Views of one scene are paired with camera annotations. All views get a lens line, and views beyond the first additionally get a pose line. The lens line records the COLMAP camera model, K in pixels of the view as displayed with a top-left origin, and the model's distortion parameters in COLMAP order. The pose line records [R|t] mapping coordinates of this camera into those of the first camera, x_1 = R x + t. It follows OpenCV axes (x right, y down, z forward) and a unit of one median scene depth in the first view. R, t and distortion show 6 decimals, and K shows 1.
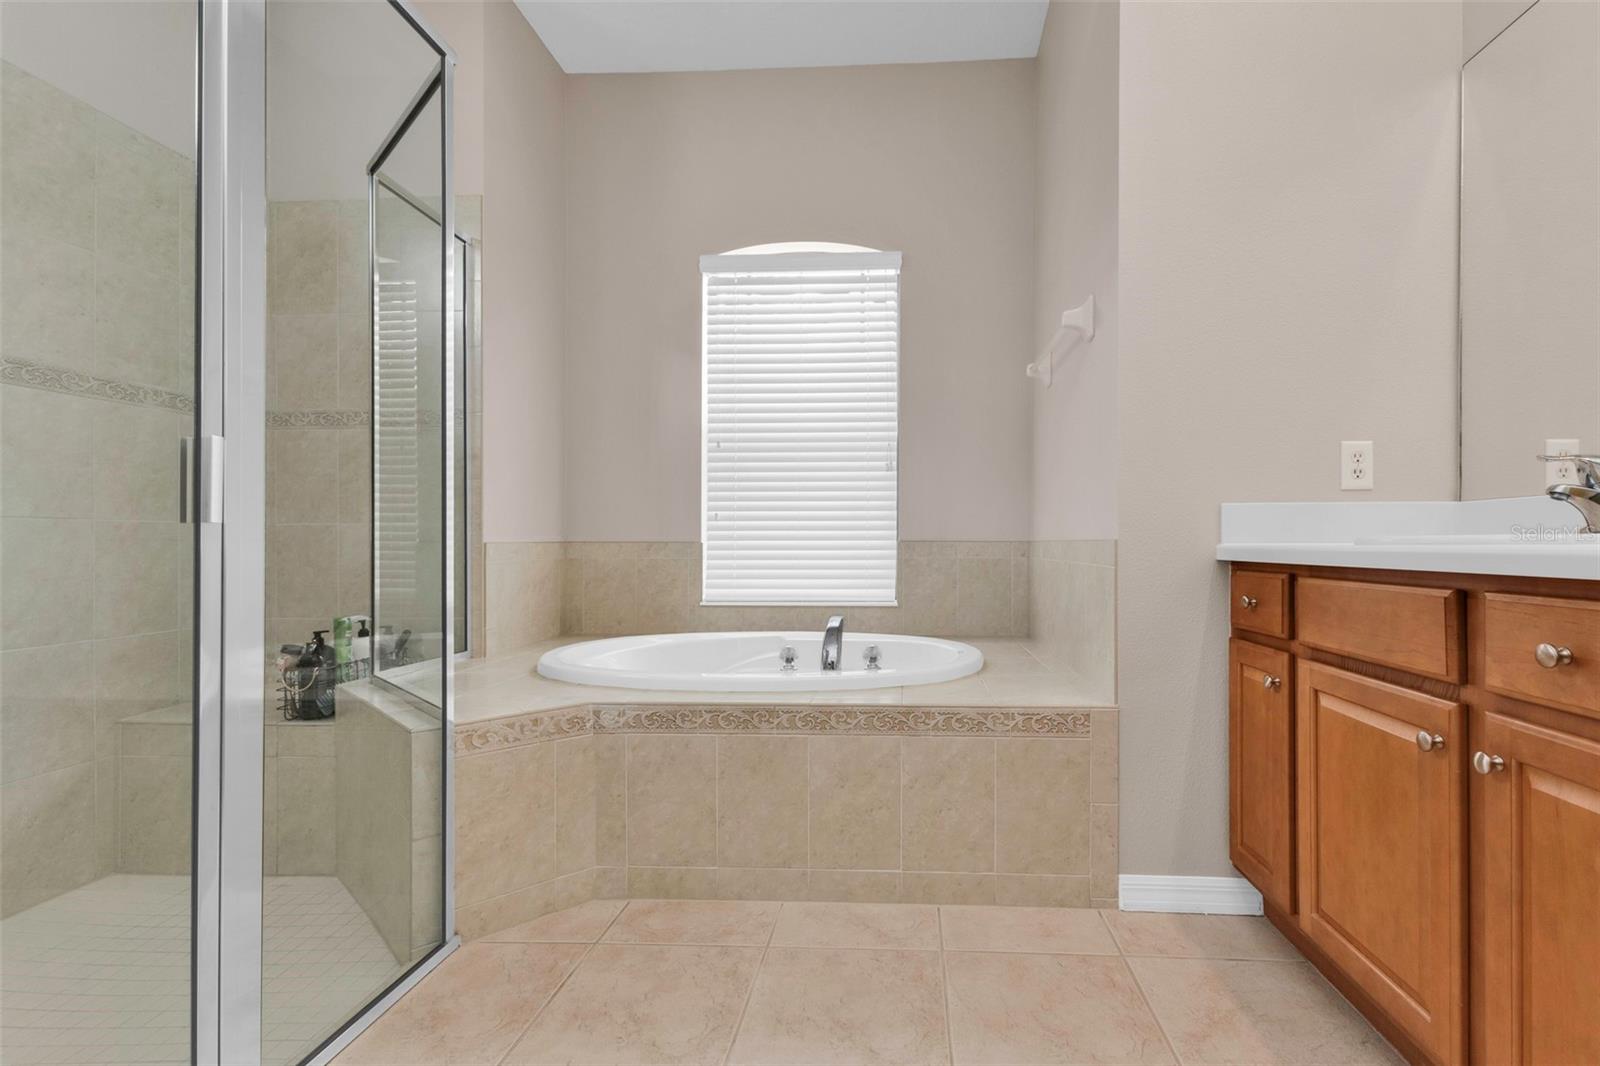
lens RADIAL K [[711.5, 0, 870.9], [0, 711.5, 540.7], [0, 0, 1]] dist [0.009612, -0.002223]
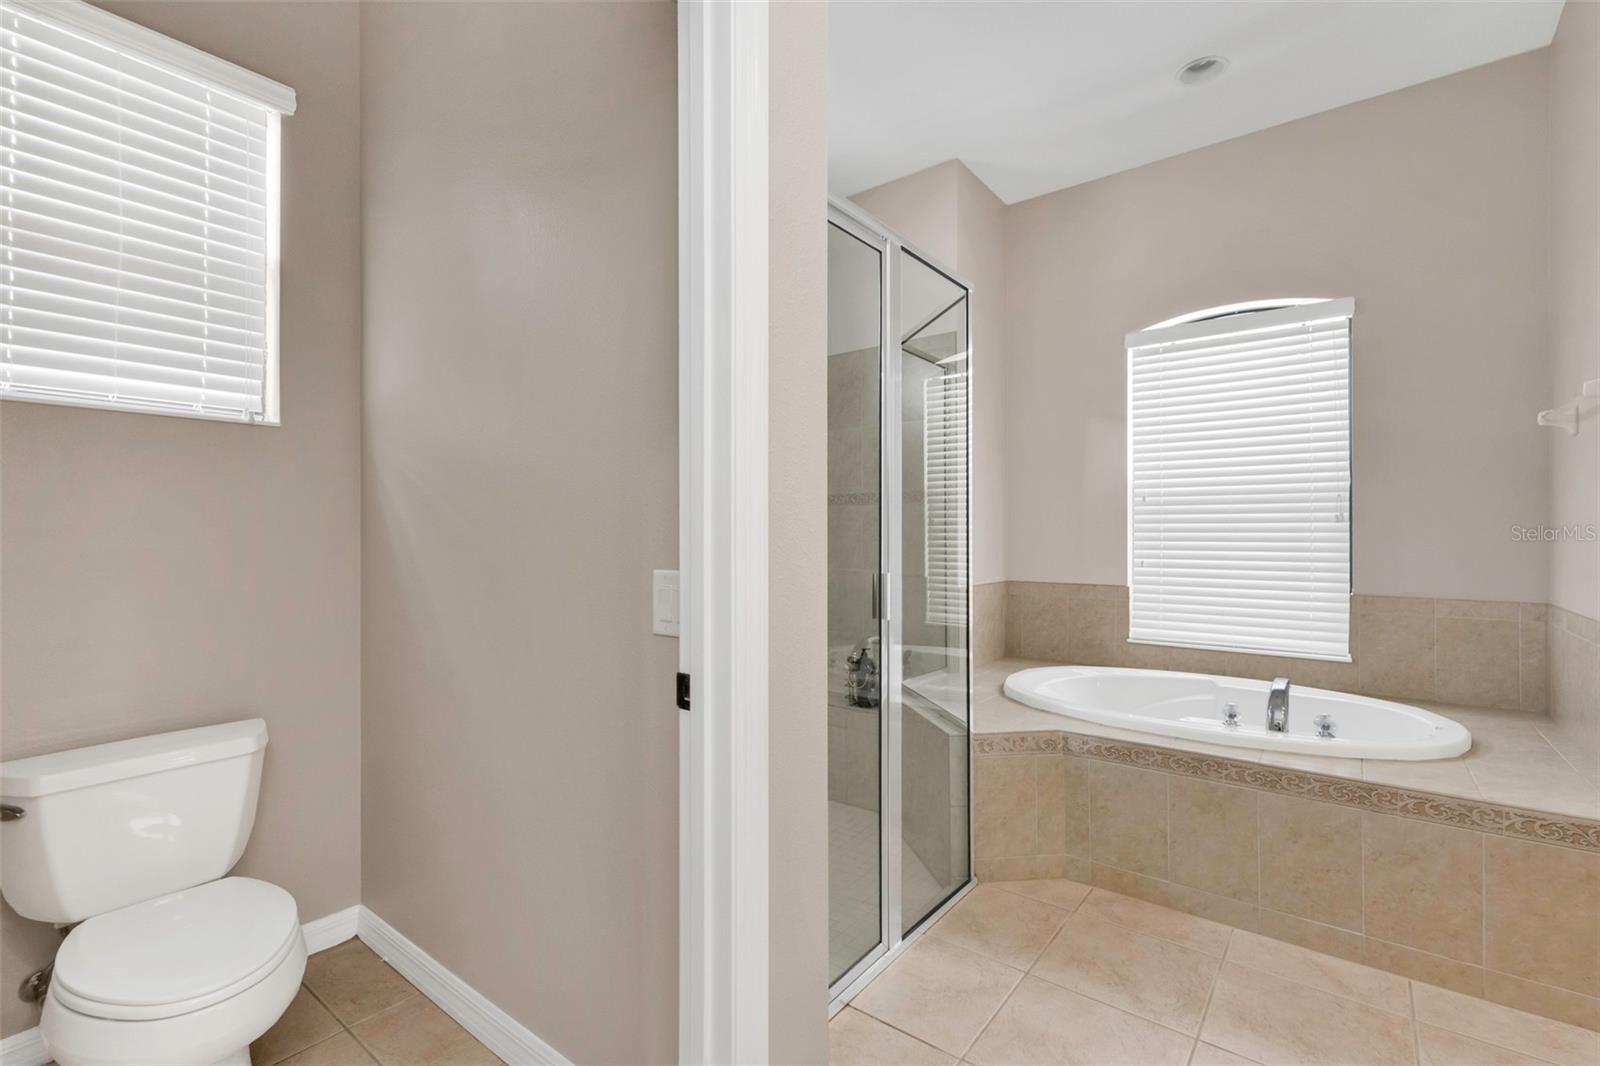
lens RADIAL K [[711.5, 0, 787.4], [0, 711.5, 524.3], [0, 0, 1]] dist [0.009612, -0.002223]
pose [[0.811610, -0.007820, -0.584148, -0.026248], [0.004918, 0.999966, -0.006554, -0.153018], [0.584179, 0.002447, 0.811621, -0.386057]]
